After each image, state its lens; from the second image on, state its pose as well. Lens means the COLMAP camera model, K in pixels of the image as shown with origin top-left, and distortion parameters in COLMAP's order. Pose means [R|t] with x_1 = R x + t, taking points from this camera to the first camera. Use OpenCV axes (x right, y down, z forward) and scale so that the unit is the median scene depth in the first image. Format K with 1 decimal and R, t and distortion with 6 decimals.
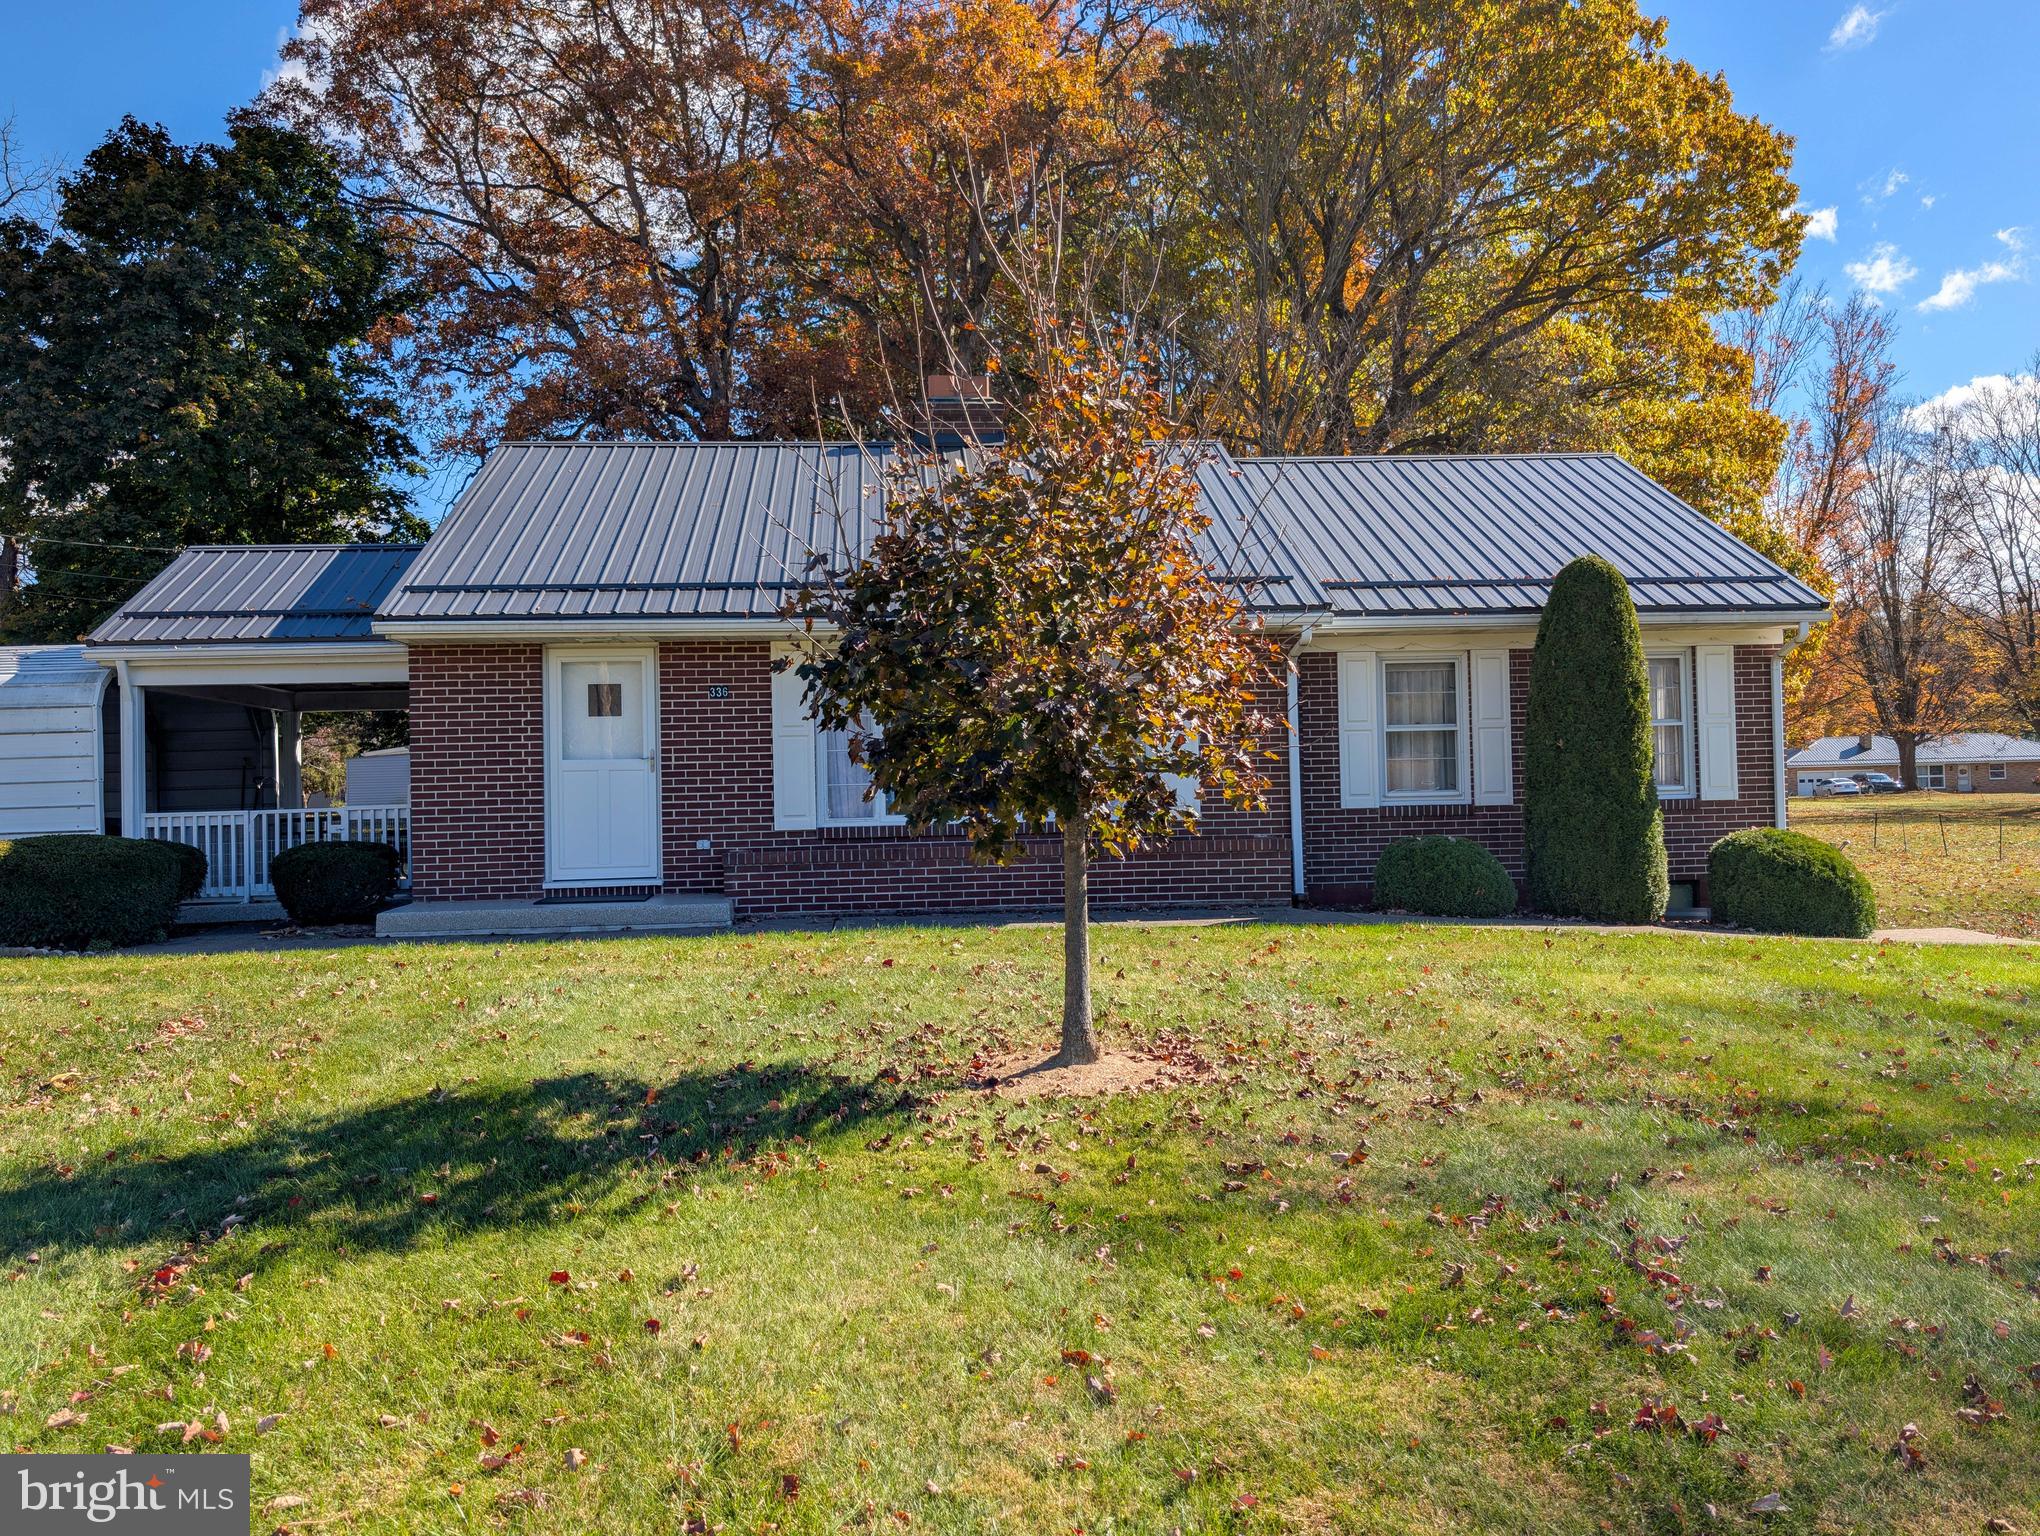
lens RADIAL K [[1563.8, 0, 1018.5], [0, 1563.8, 772.3], [0, 0, 1]] dist [0.001051, 0.003416]
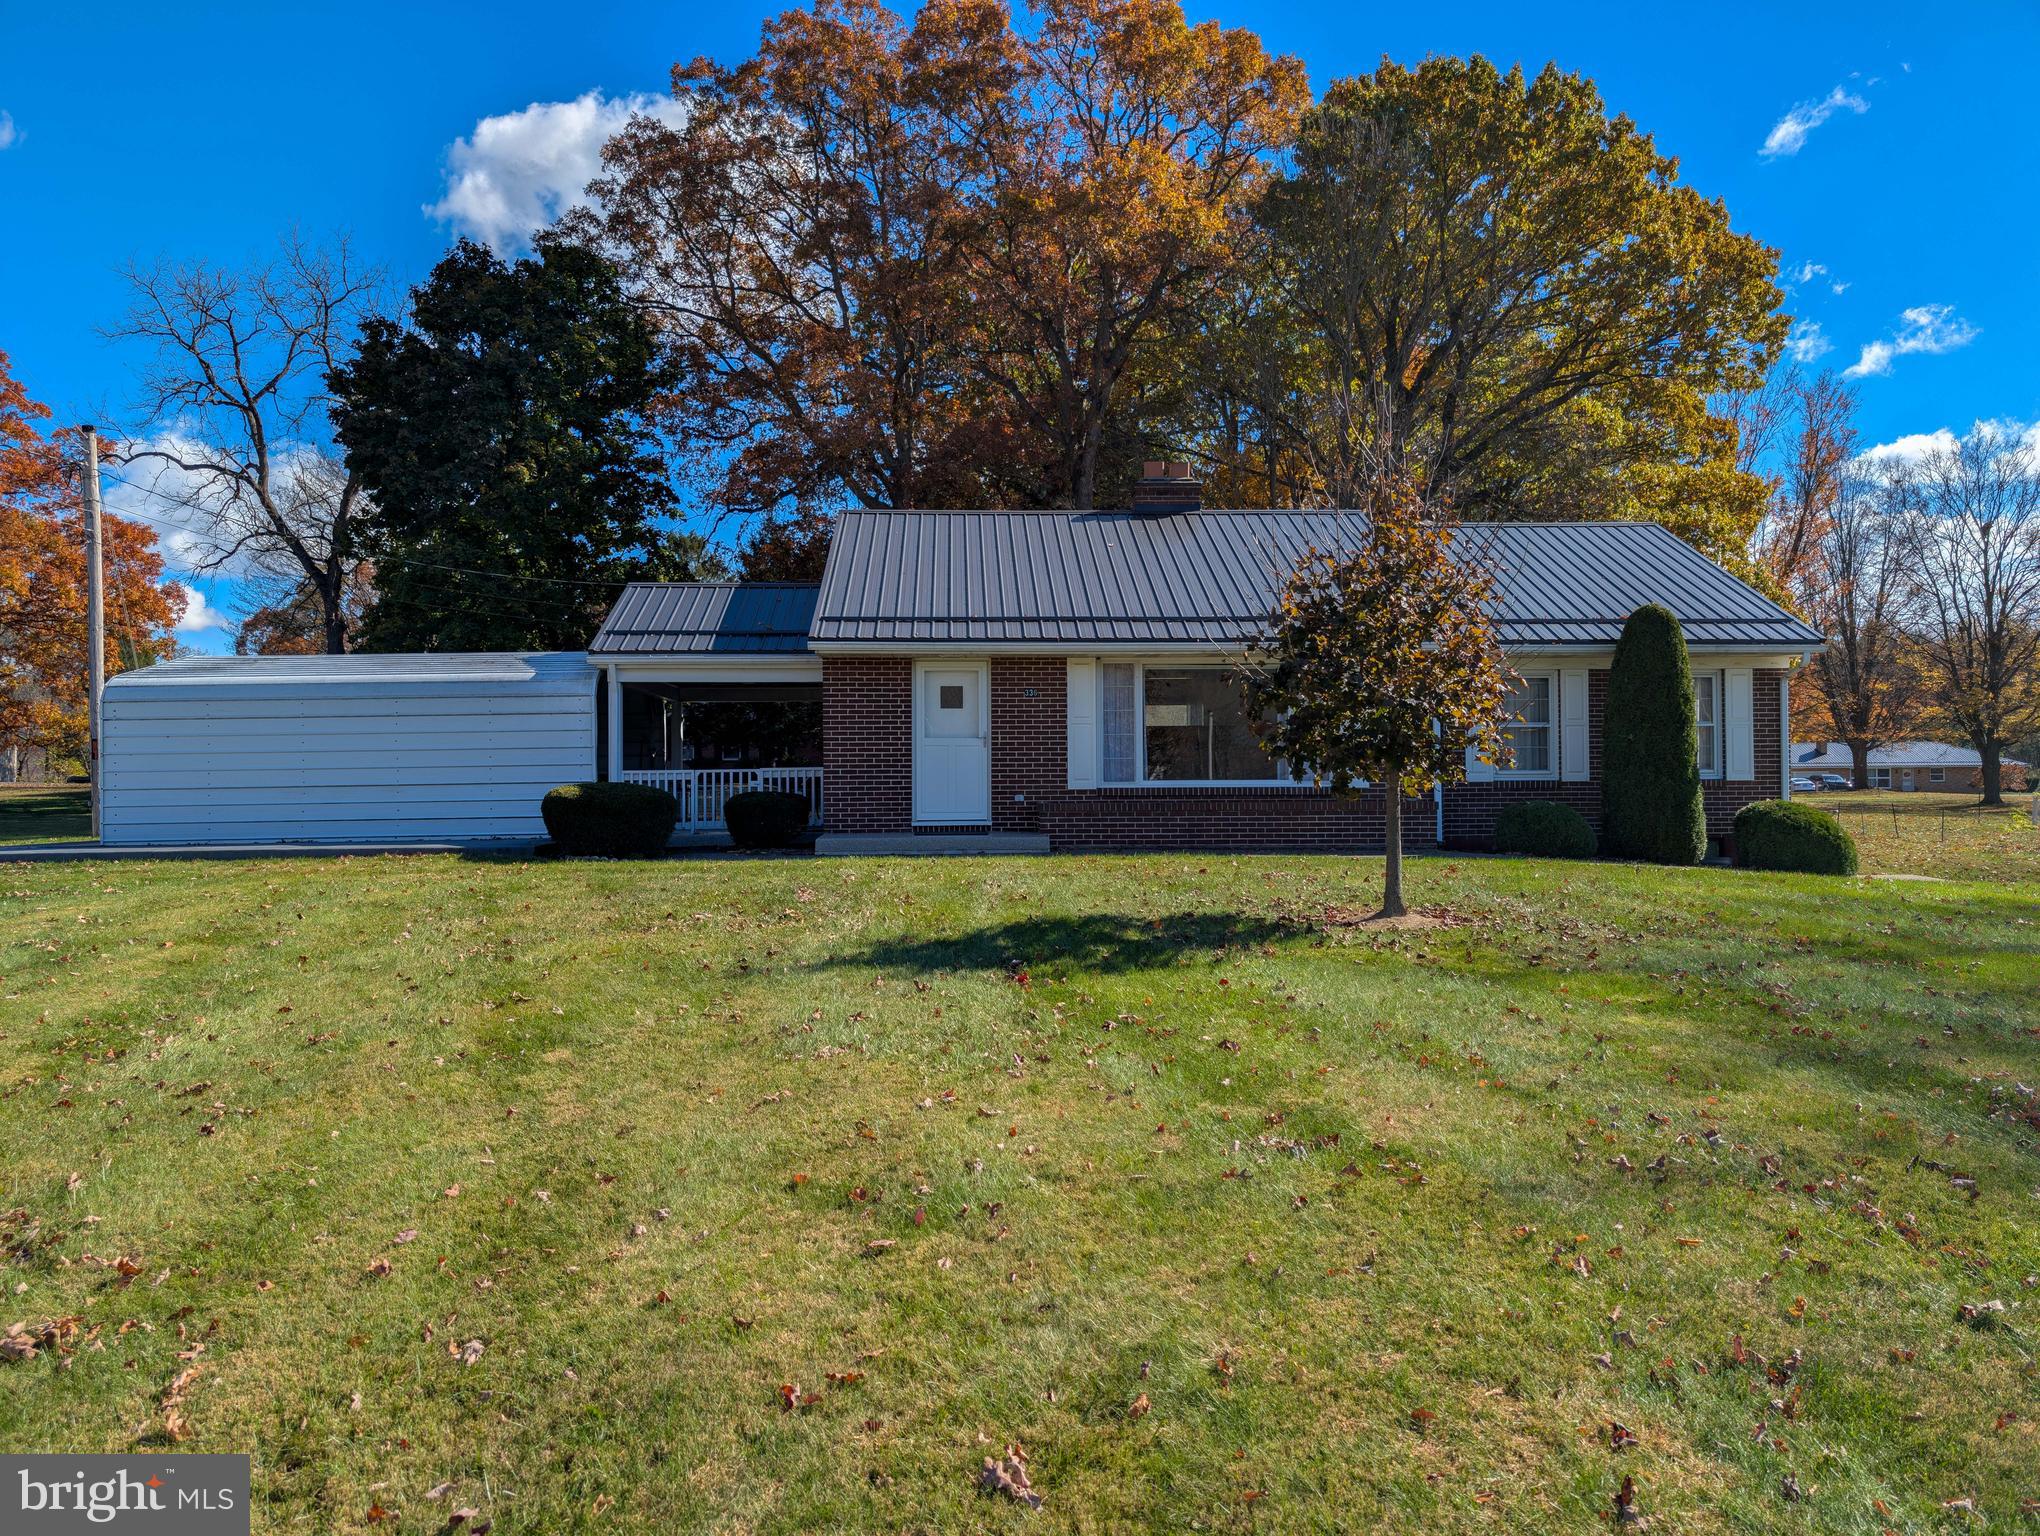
lens RADIAL K [[1348.4, 0, 1020.0], [0, 1348.4, 768.0], [0, 0, 1]] dist [0.001073, 0.004584]
pose [[0.999182, 0.016120, -0.037075, -0.062365], [-0.015995, 0.999865, 0.003664, 0.005466], [0.037129, -0.003068, 0.999306, -0.093129]]
